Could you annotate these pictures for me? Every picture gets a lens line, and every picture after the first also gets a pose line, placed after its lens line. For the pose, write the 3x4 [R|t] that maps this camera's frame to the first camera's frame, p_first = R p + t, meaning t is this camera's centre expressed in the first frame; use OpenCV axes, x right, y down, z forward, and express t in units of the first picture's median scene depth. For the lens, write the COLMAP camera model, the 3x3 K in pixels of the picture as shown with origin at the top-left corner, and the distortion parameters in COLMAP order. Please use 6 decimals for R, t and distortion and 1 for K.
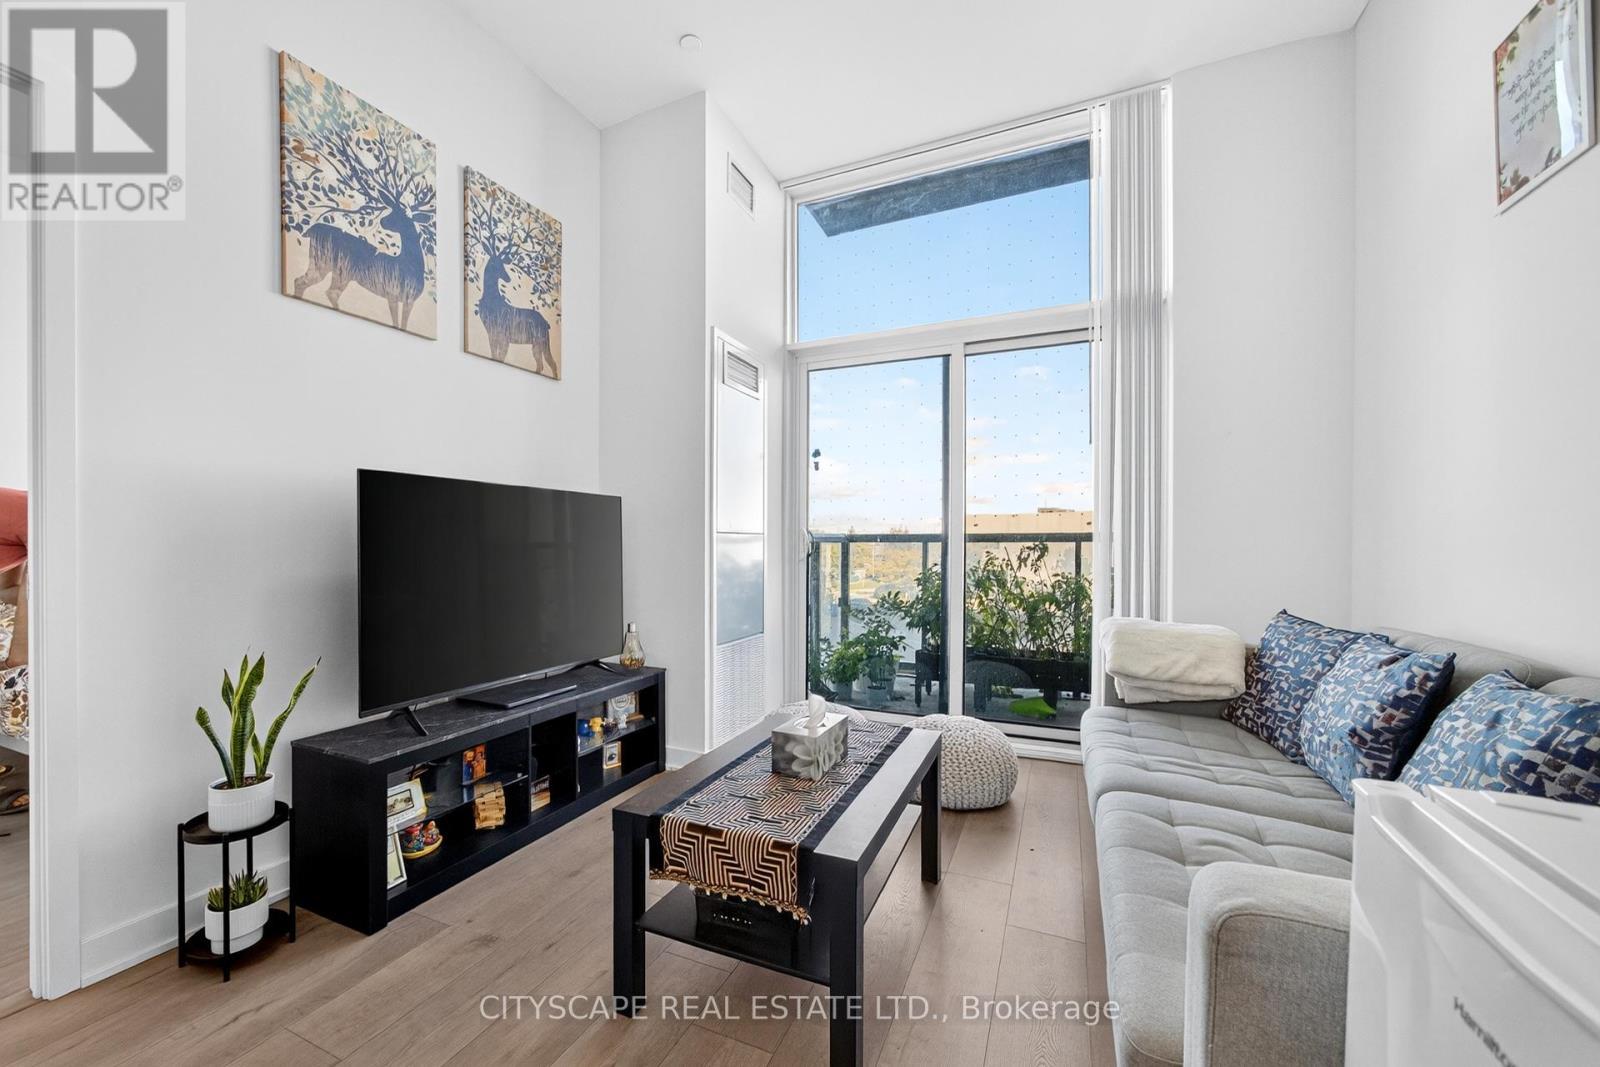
lens RADIAL K [[652.0, 0, 753.8], [0, 652.0, 544.7], [0, 0, 1]] dist [-0.016691, 0.011752]
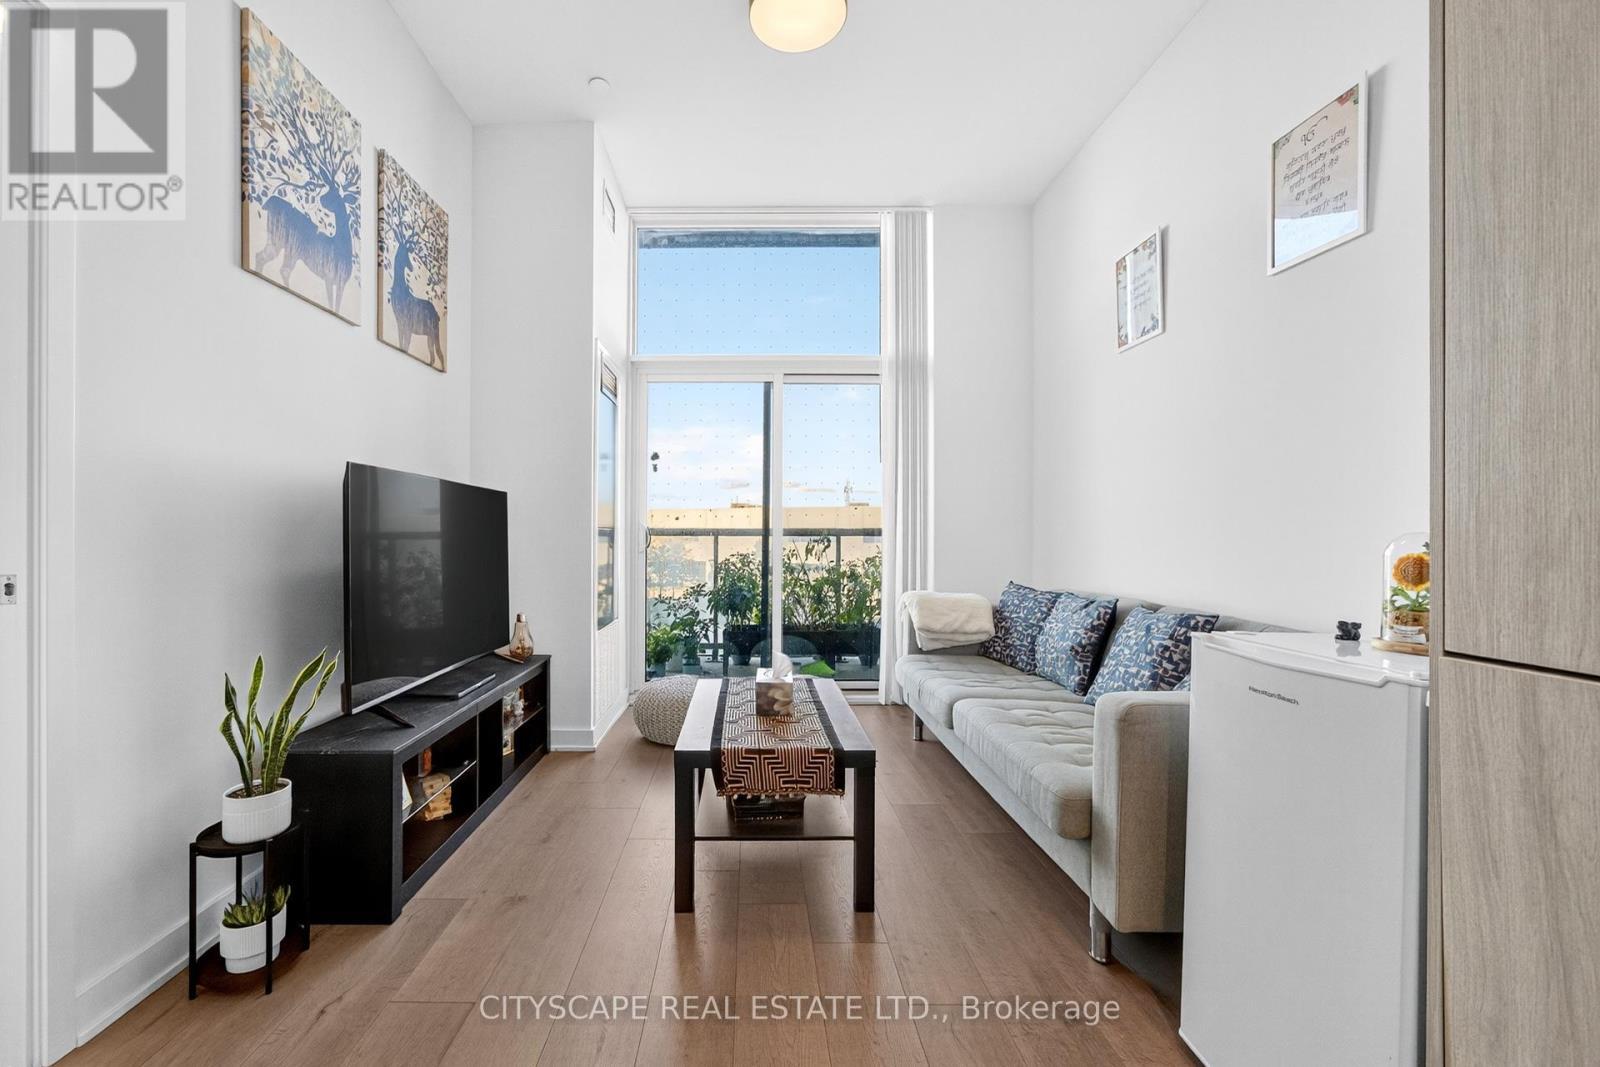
lens RADIAL K [[652.7, 0, 747.4], [0, 652.7, 537.1], [0, 0, 1]] dist [-0.013389, 0.008502]
pose [[0.902559, 0.000348, 0.430566, -0.414853], [0.000091, 0.999999, -0.000999, -0.001876], [-0.430566, 0.000940, 0.902559, -0.127042]]
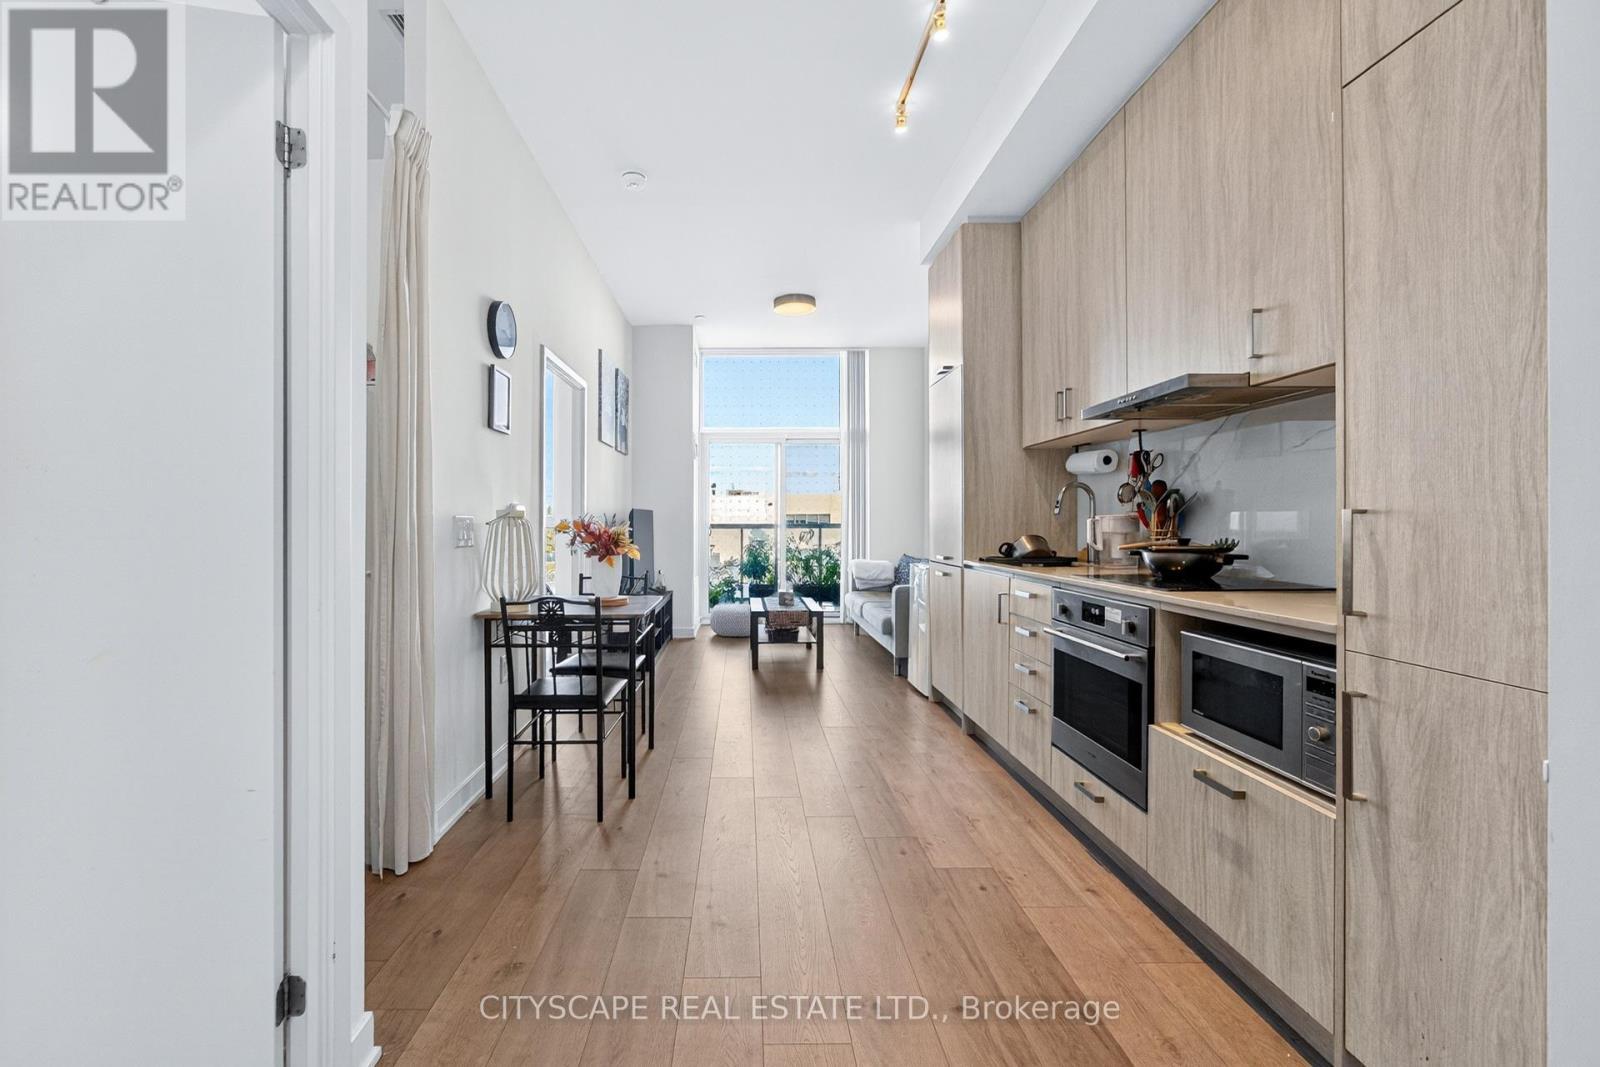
lens RADIAL K [[665.3, 0, 741.8], [0, 665.3, 519.5], [0, 0, 1]] dist [-0.012964, 0.000487]
pose [[0.902955, -0.000559, 0.429734, -1.187423], [0.003298, 0.999979, -0.005628, -0.043558], [-0.429722, 0.006499, 0.902938, -1.459432]]
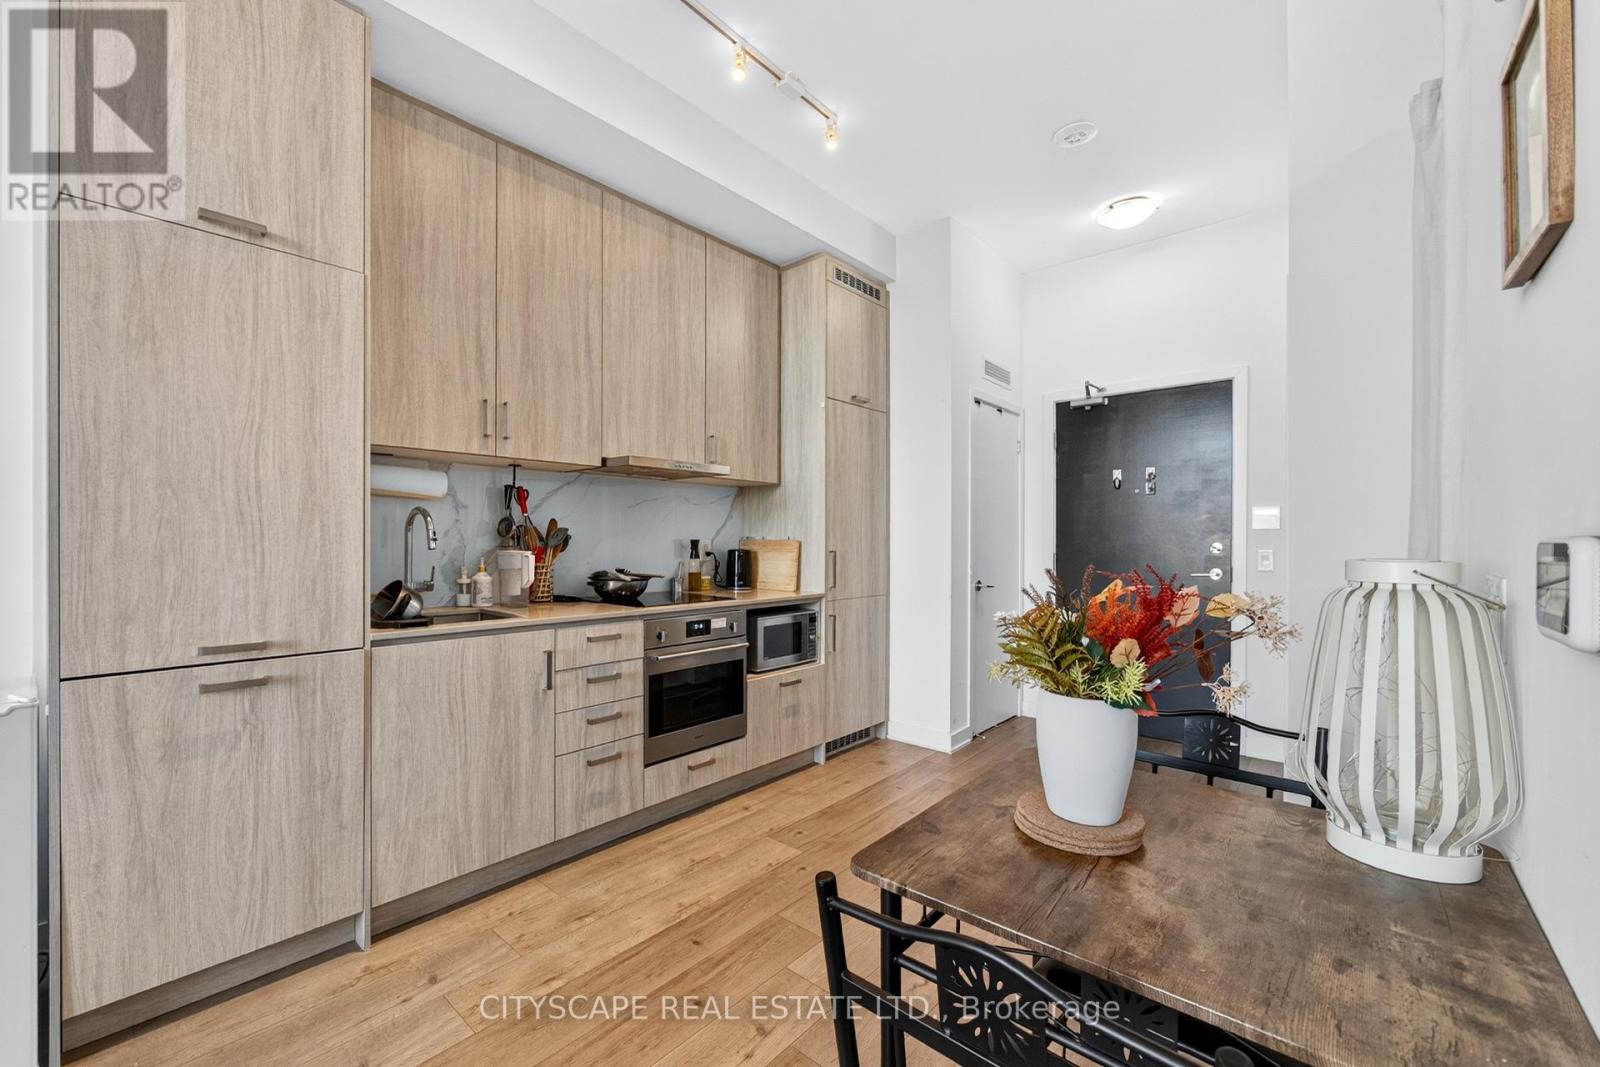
lens RADIAL K [[652.0, 0, 753.8], [0, 652.0, 544.7], [0, 0, 1]] dist [-0.016691, 0.011752]
pose [[-0.955526, -0.008710, 0.294780, -0.748791], [-0.006990, 0.999952, 0.006886, -0.080985], [-0.294826, 0.004519, -0.955540, 0.465299]]
